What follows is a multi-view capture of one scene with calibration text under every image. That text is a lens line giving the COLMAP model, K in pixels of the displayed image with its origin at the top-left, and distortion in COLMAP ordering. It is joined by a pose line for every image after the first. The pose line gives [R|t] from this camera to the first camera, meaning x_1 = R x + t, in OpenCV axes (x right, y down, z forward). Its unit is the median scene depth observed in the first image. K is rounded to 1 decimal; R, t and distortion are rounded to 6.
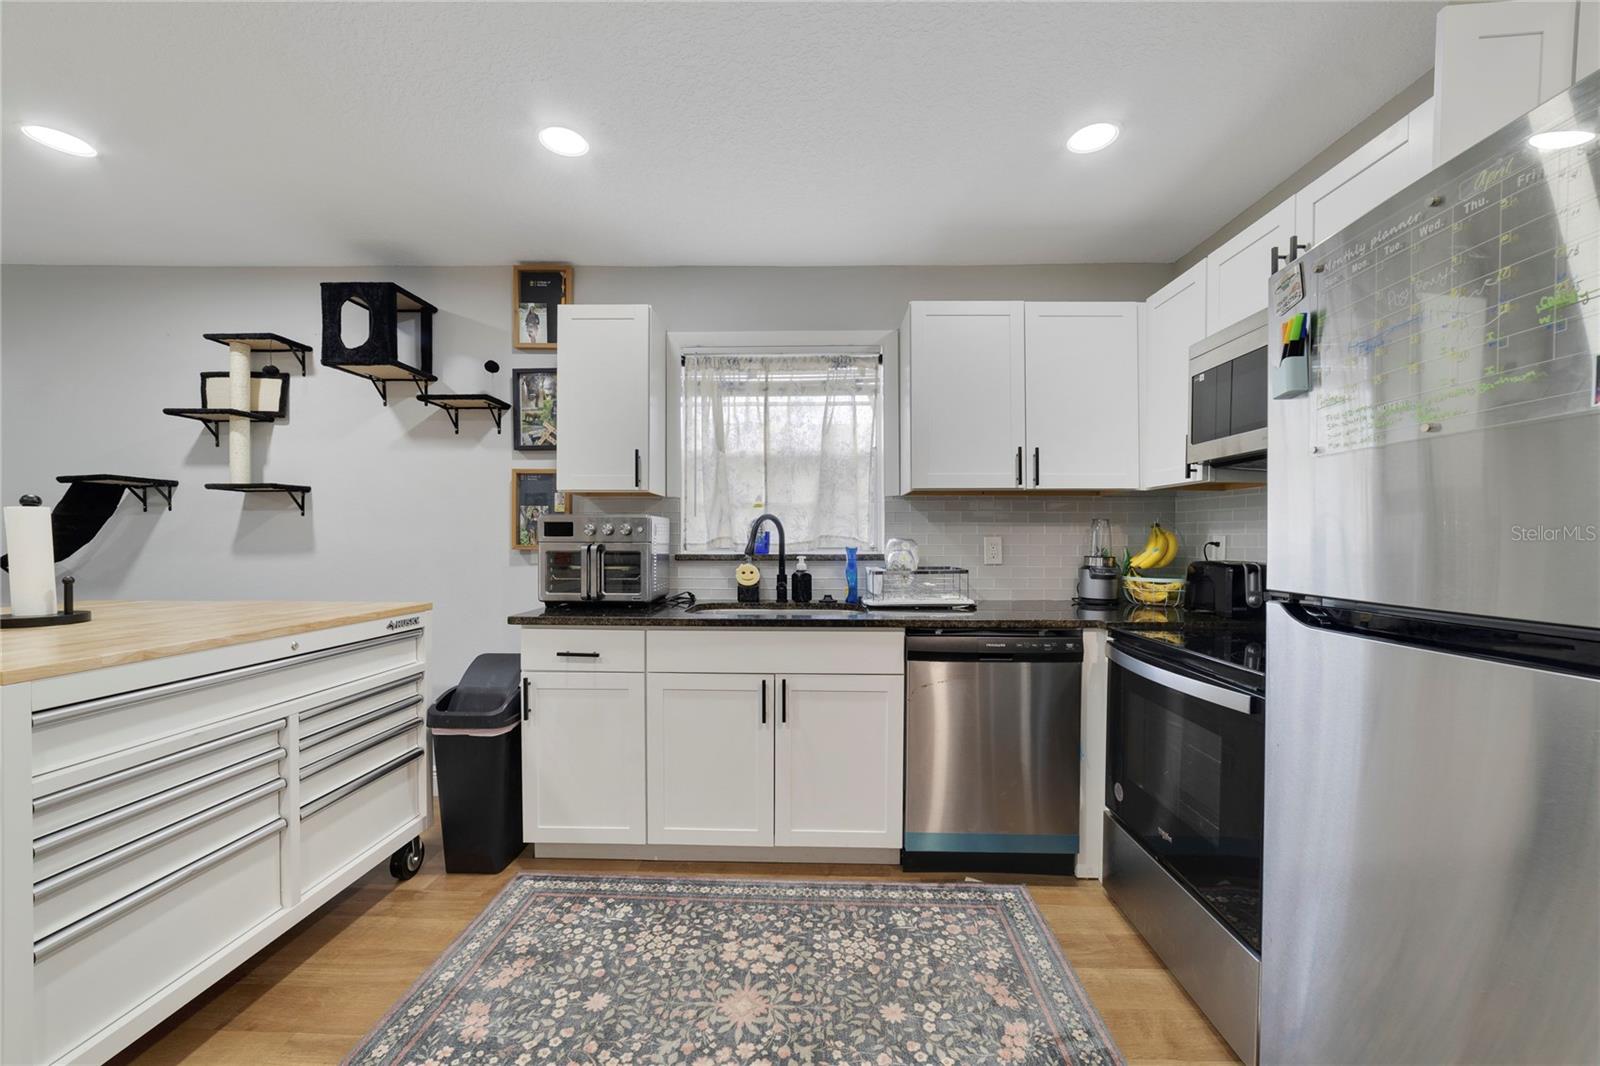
lens RADIAL K [[615.2, 0, 811.2], [0, 615.2, 544.0], [0, 0, 1]] dist [-0.022923, 0.006012]
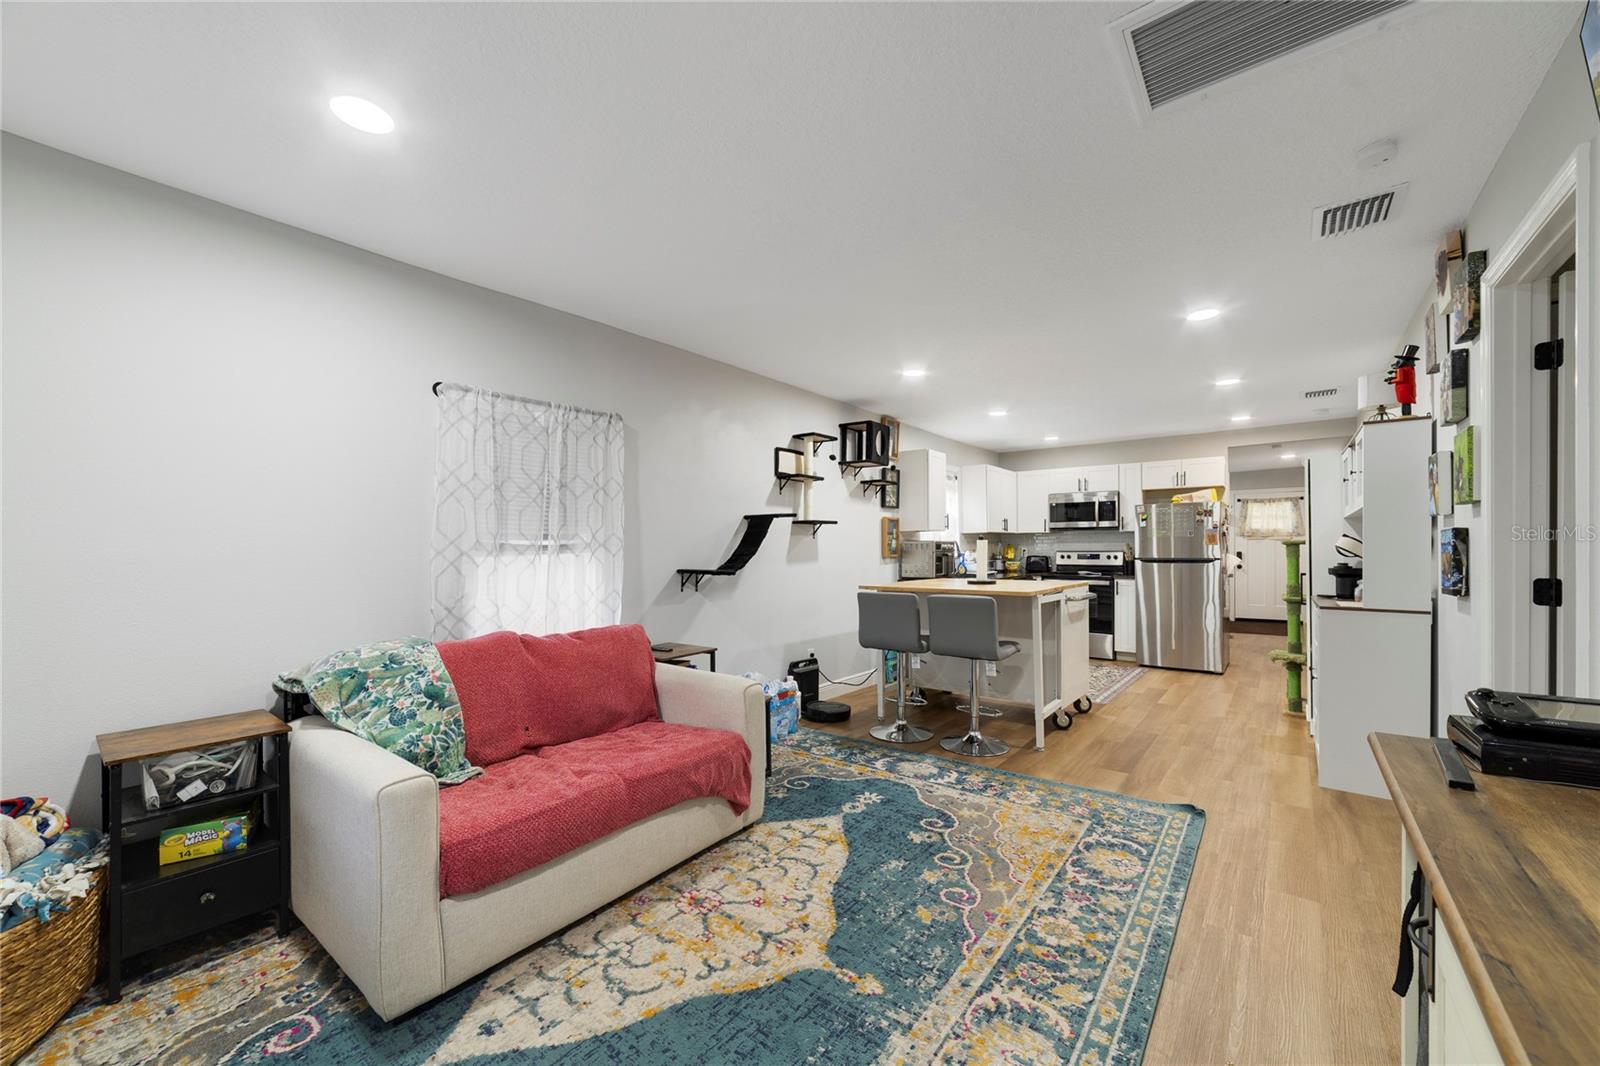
lens RADIAL K [[615.2, 0, 801.5], [0, 615.2, 535.3], [0, 0, 1]] dist [-0.022923, 0.006012]
pose [[0.604469, 0.012857, 0.796525, -2.761921], [0.015121, 0.999504, -0.027608, -0.011858], [-0.796485, 0.028733, 0.603975, -0.003657]]
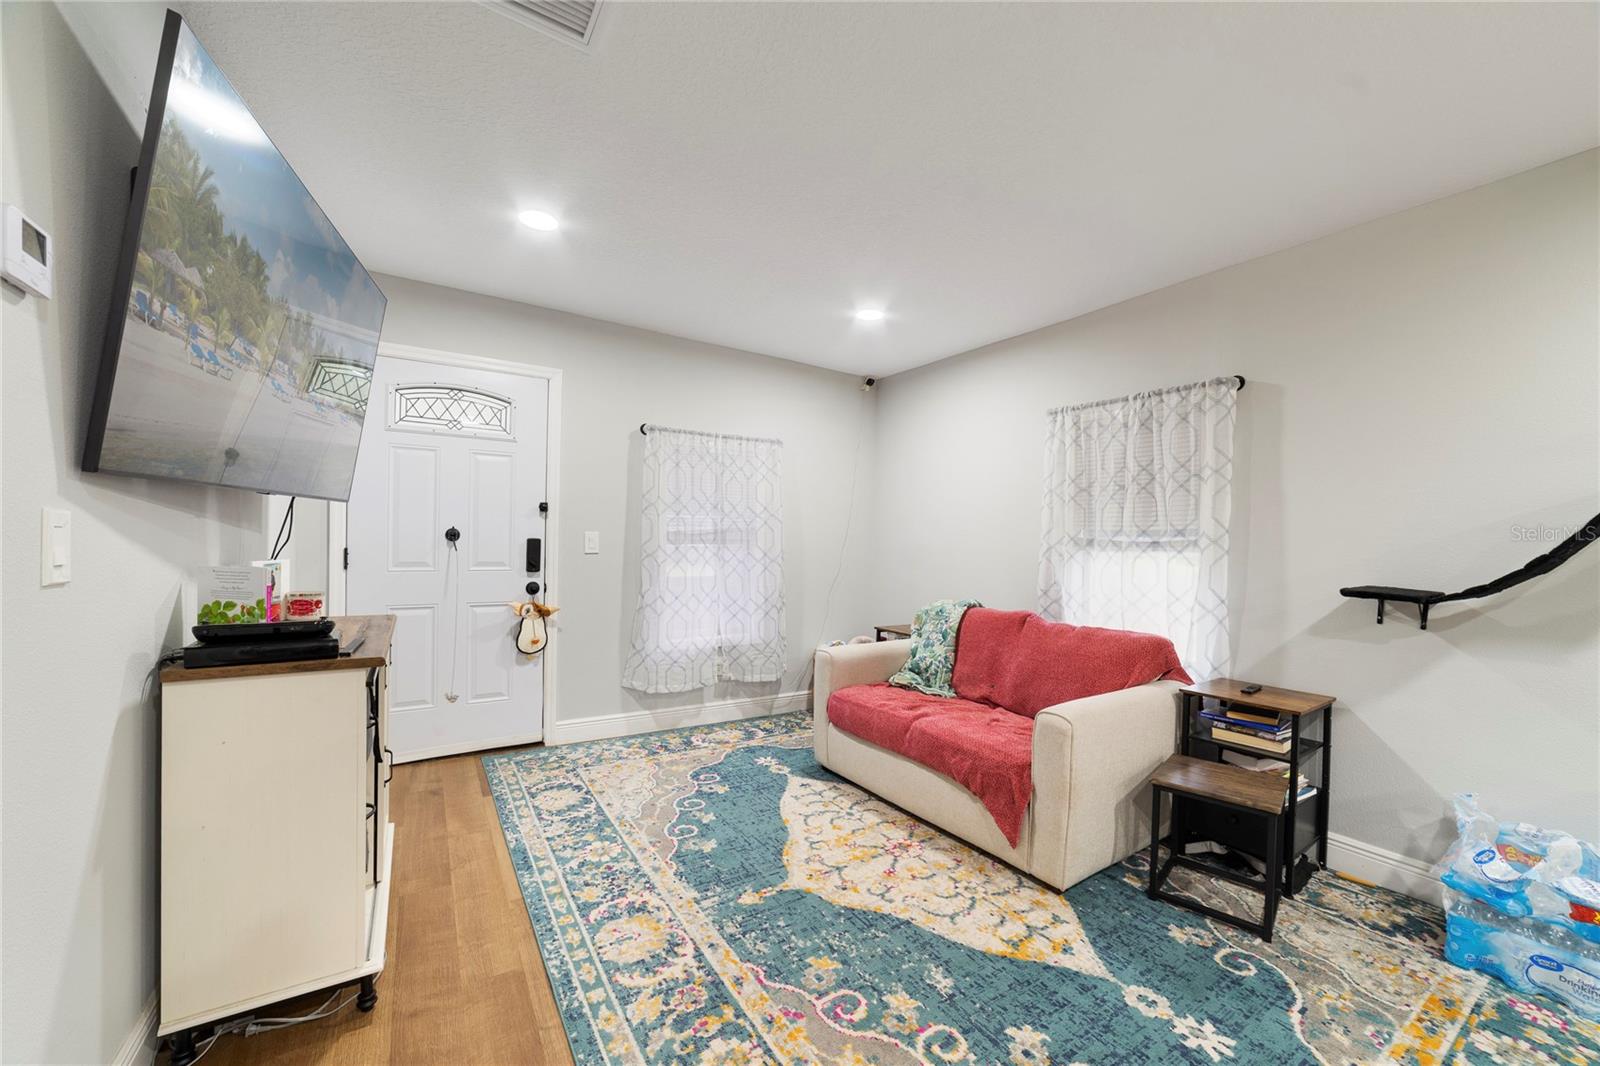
lens RADIAL K [[615.2, 0, 807.5], [0, 615.2, 543.9], [0, 0, 1]] dist [-0.022923, 0.006012]
pose [[0.556593, 0.016773, -0.830616, -1.341247], [-0.032742, 0.999462, -0.001758, -0.006218], [0.830140, 0.028175, 0.556843, -0.050827]]
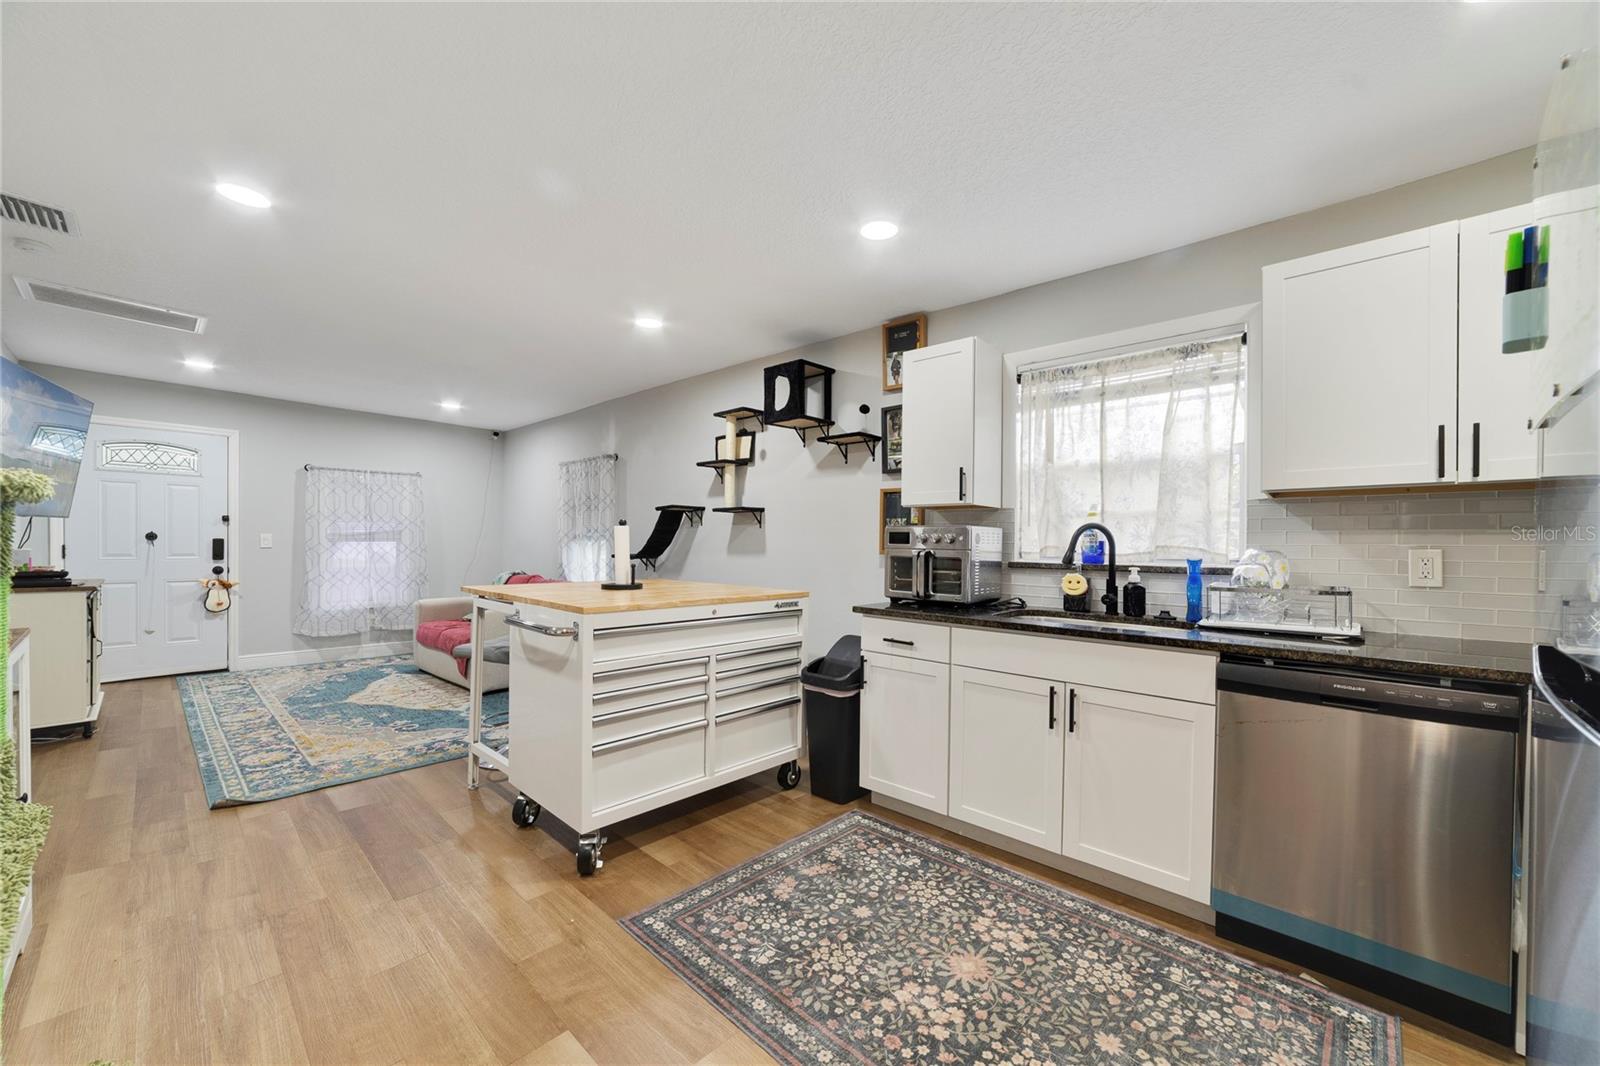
lens RADIAL K [[615.2, 0, 821.4], [0, 615.2, 547.1], [0, 0, 1]] dist [-0.022923, 0.006012]
pose [[0.758056, 0.010688, -0.652101, 0.285049], [-0.017890, 0.999830, -0.004410, 0.001811], [0.651944, 0.015009, 0.758119, -0.020970]]
